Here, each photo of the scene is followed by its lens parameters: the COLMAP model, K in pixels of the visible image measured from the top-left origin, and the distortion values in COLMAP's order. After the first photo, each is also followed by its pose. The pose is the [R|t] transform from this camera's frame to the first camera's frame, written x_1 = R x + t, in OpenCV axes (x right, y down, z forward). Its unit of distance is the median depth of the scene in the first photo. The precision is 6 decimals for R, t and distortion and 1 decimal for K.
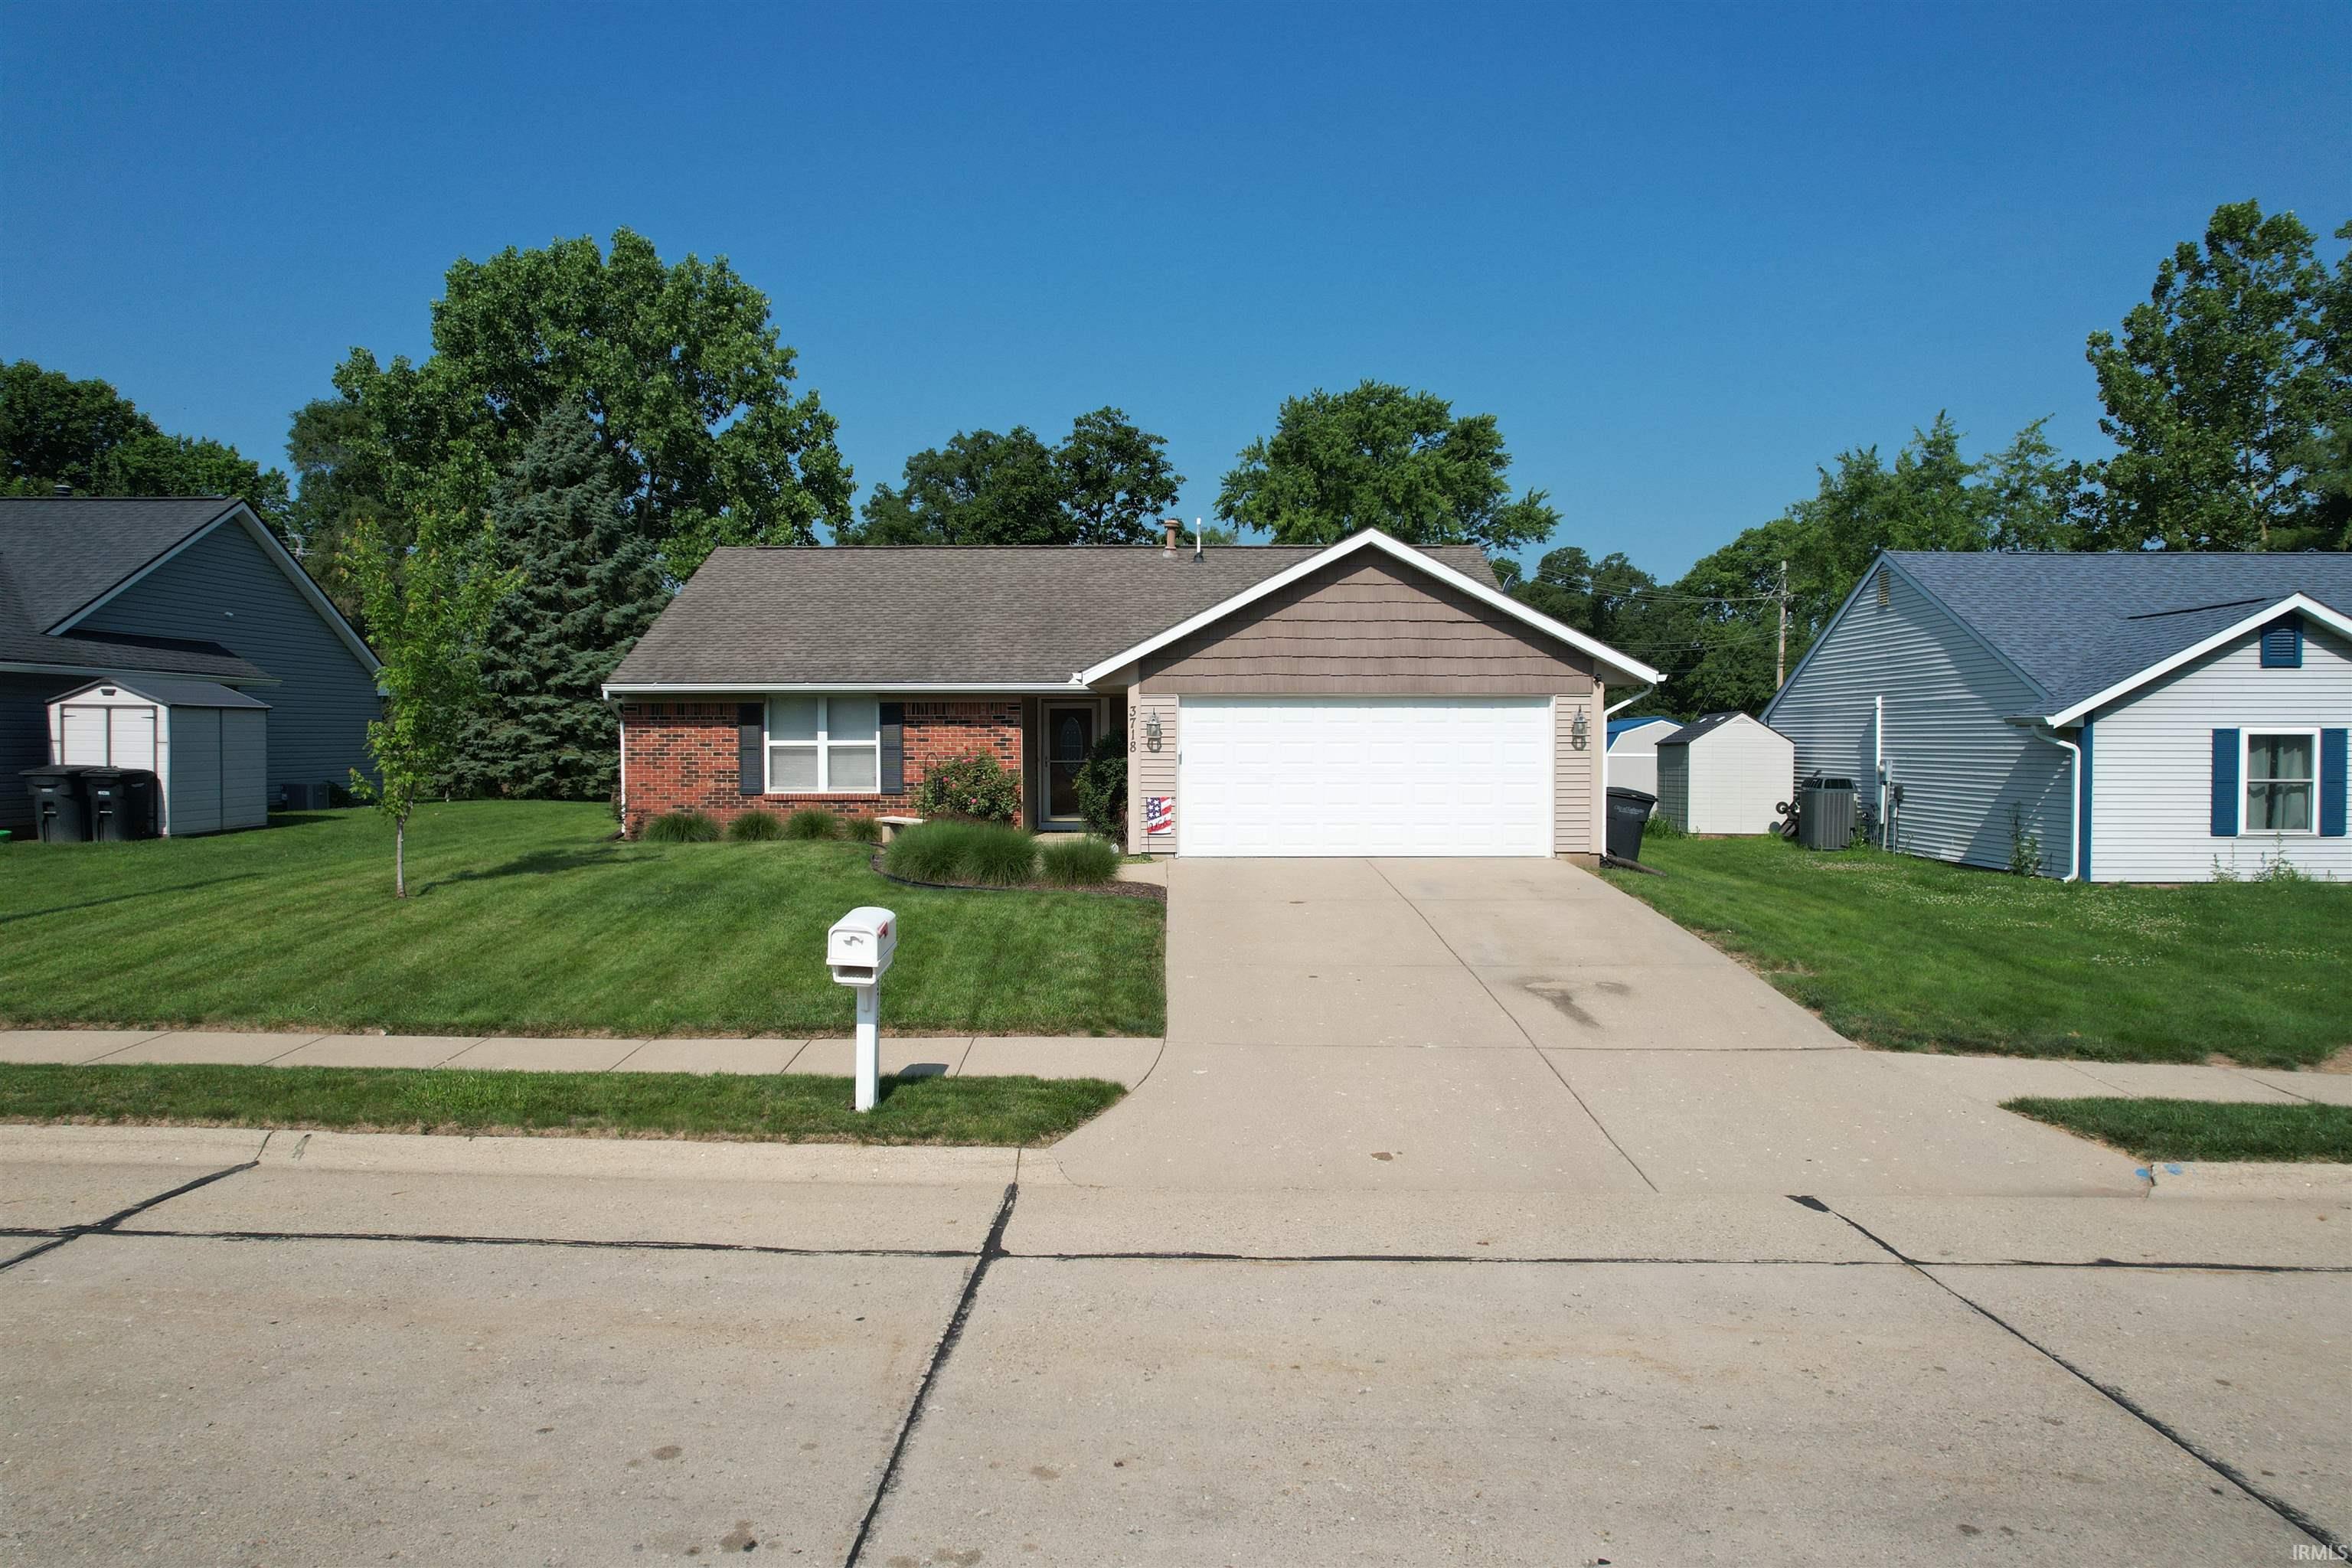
lens RADIAL K [[1493.3, 0, 1177.1], [0, 1493.3, 767.4], [0, 0, 1]] dist [-0.062374, 0.053734]
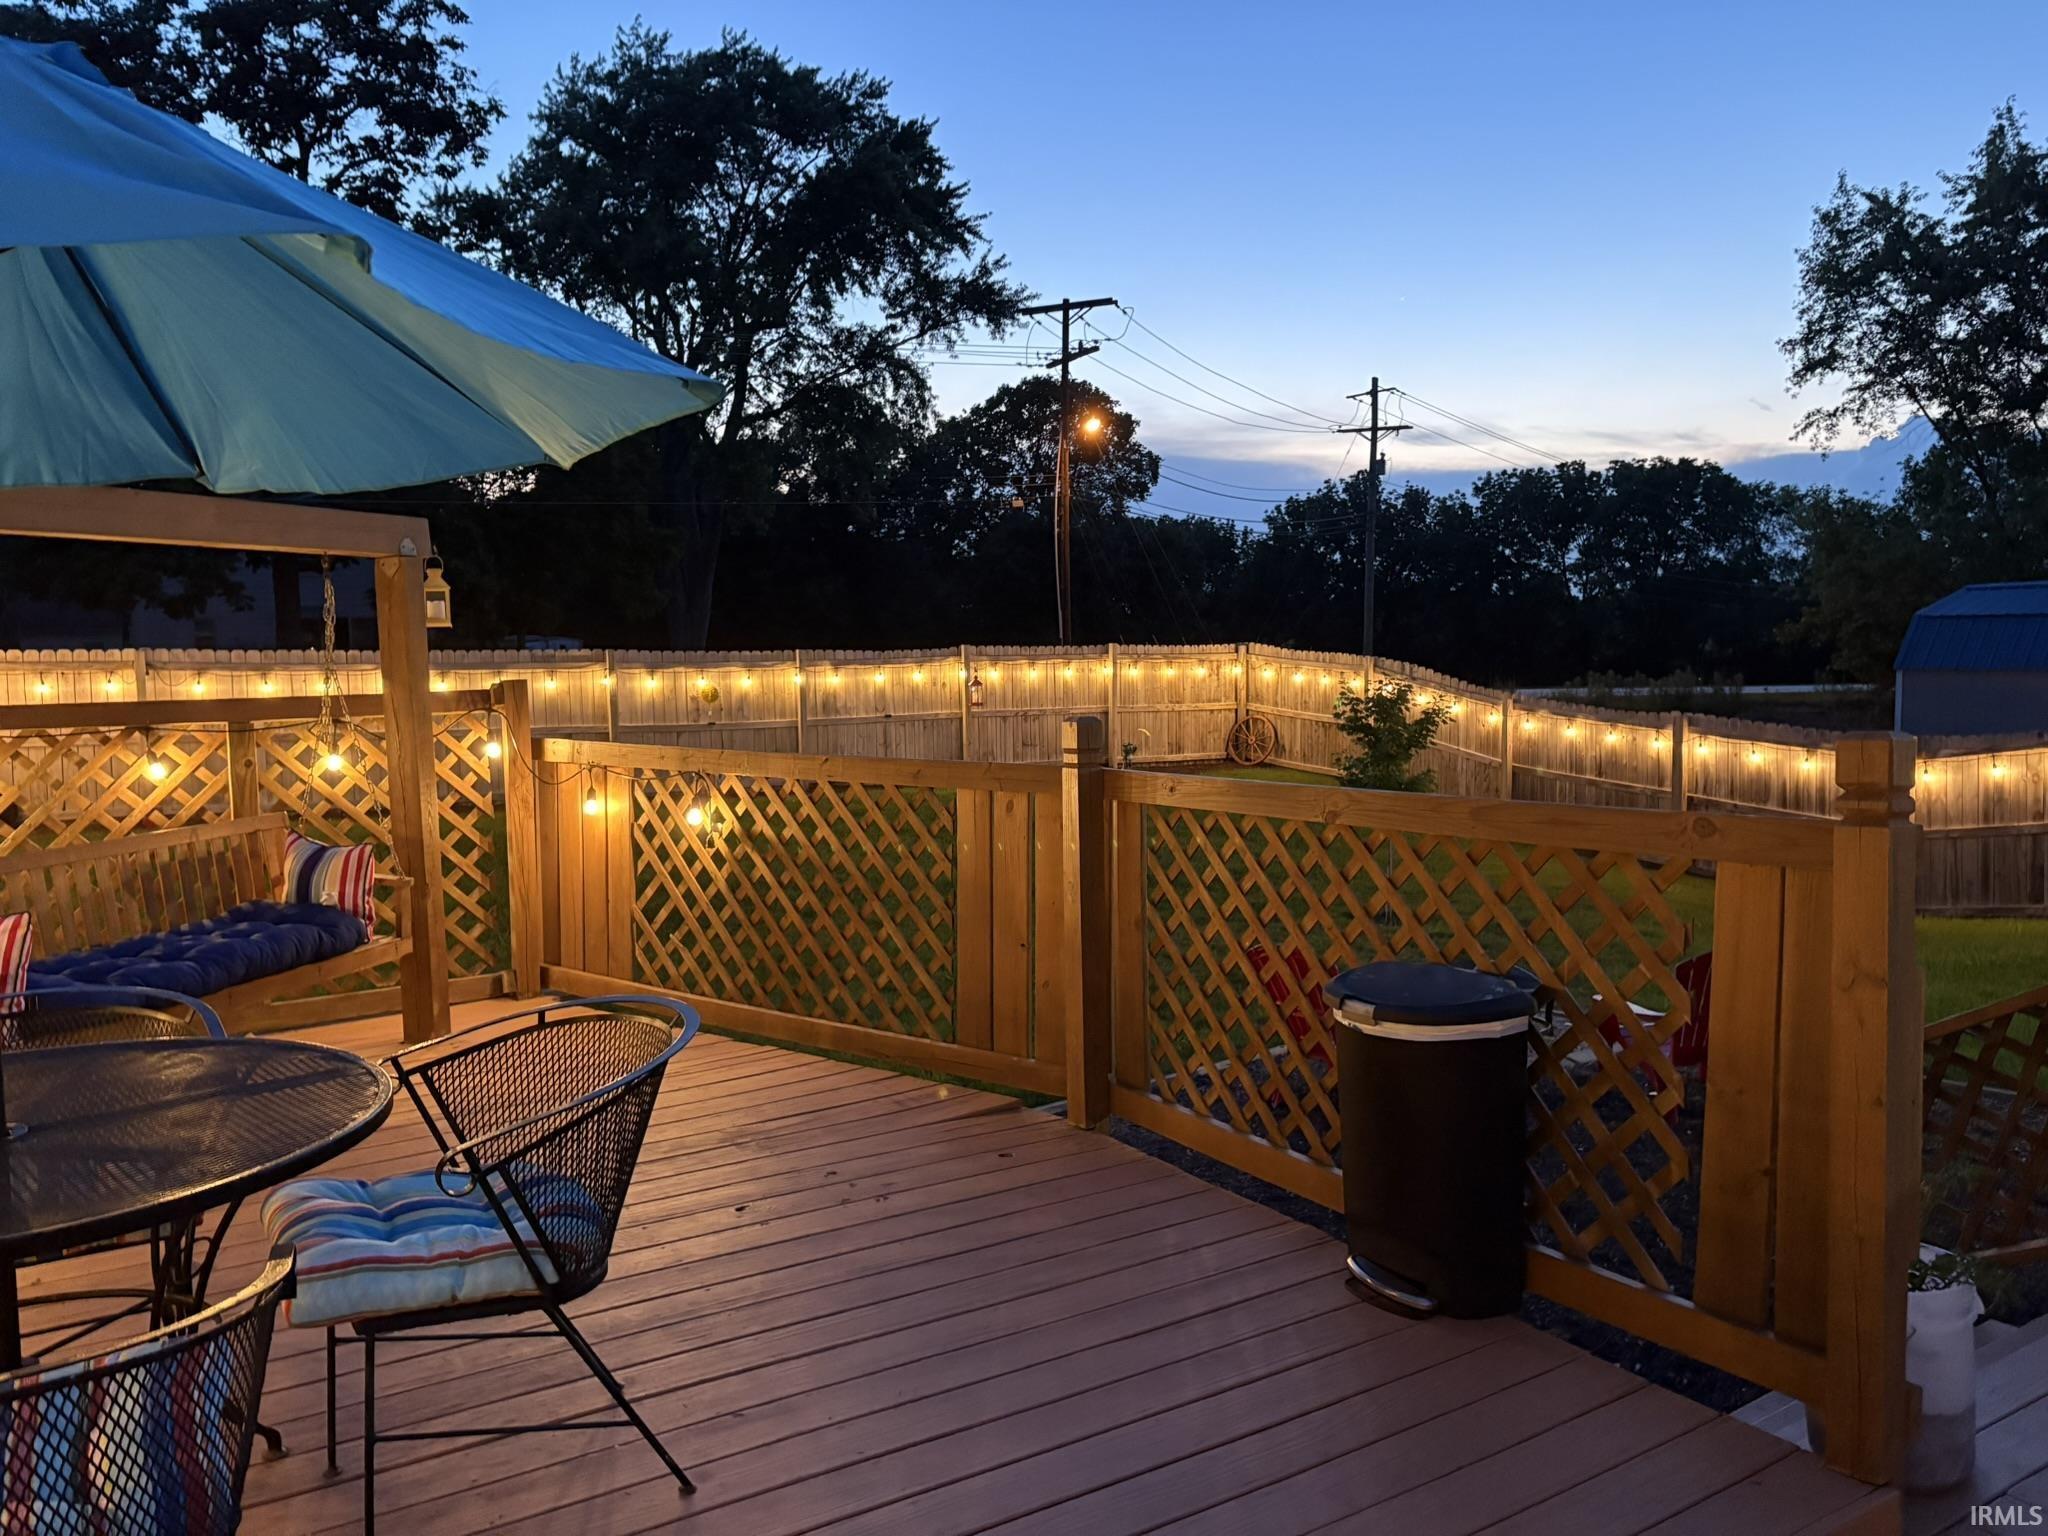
lens RADIAL K [[1473.0, 0, 1024.0], [0, 1473.0, 768.0], [0, 0, 1]] dist [0.043855, -0.056805]
pose [[0.854262, -0.053844, 0.517047, -0.243752], [0.013139, 0.996540, 0.082069, -0.038708], [-0.519677, -0.063314, 0.852014, 1.057256]]
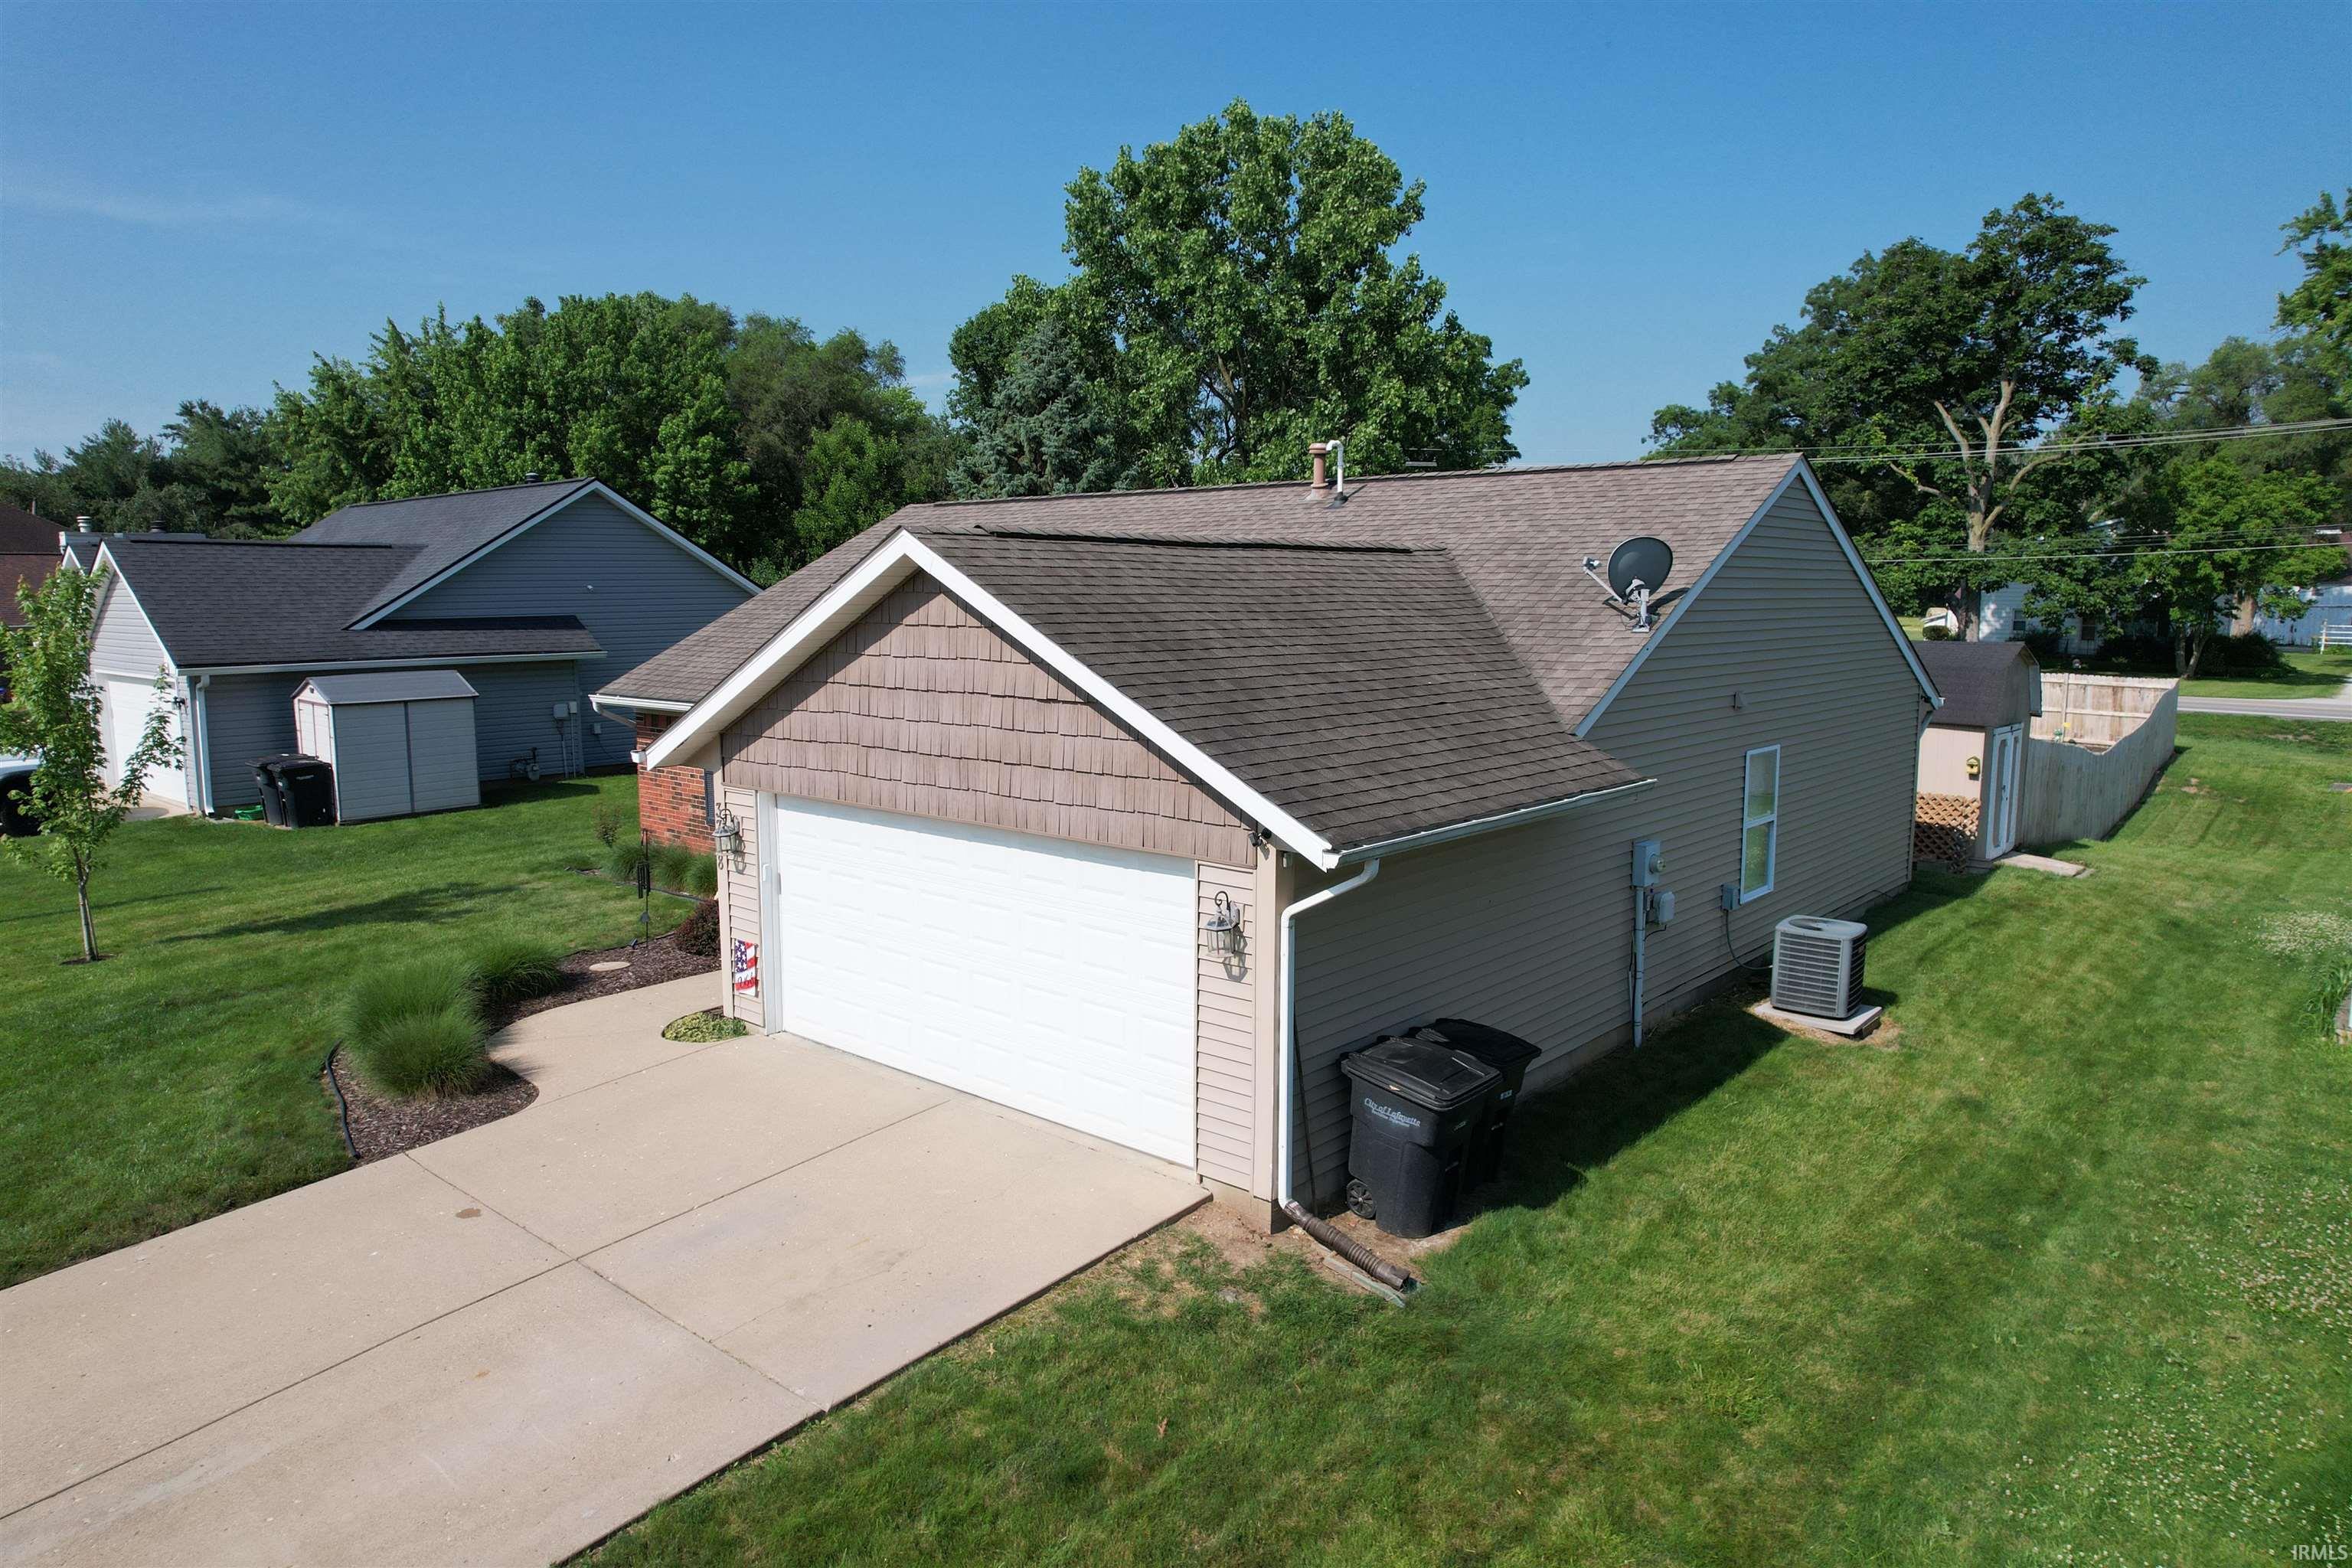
lens RADIAL K [[1501.8, 0, 1181.7], [0, 1501.8, 775.3], [0, 0, 1]] dist [-0.082061, 0.074062]
pose [[0.754185, 0.081334, -0.651605, 0.294231], [-0.011032, 0.993729, 0.111269, -0.067871], [0.656569, -0.076729, 0.750353, 0.330377]]
